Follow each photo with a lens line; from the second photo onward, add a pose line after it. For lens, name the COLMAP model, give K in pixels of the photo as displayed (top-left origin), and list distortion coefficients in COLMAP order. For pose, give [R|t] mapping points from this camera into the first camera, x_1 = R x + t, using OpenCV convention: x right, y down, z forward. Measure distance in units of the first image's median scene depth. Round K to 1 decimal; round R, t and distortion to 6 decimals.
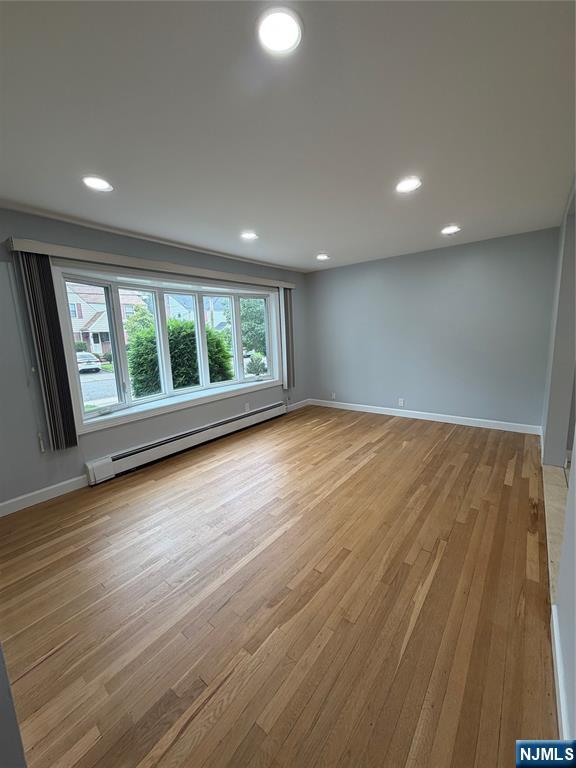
lens RADIAL K [[320.2, 0, 288.0], [0, 320.2, 384.0], [0, 0, 1]] dist [0.001246, 0.000225]
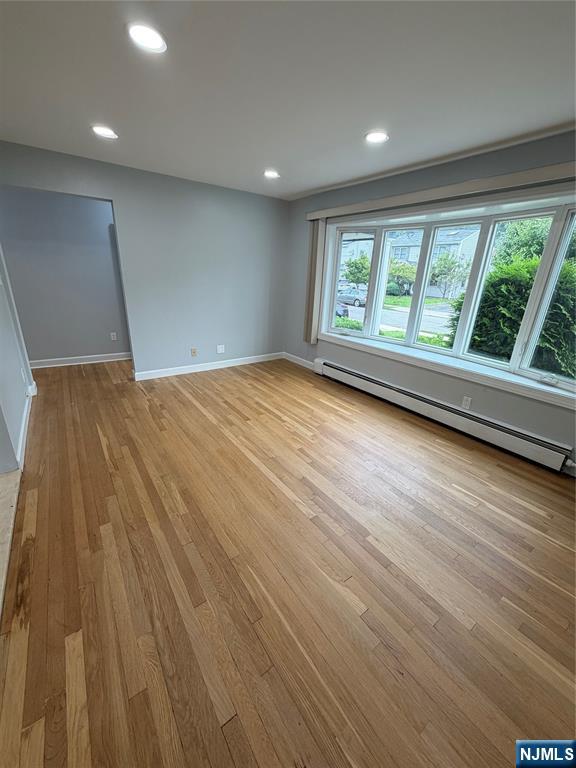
lens RADIAL K [[320.2, 0, 288.0], [0, 320.2, 384.0], [0, 0, 1]] dist [0.001246, 0.000225]
pose [[-0.313868, 0.335571, -0.888189, 0.806772], [-0.180893, 0.897191, 0.402896, -0.230421], [0.932076, 0.287123, -0.220897, 1.181543]]
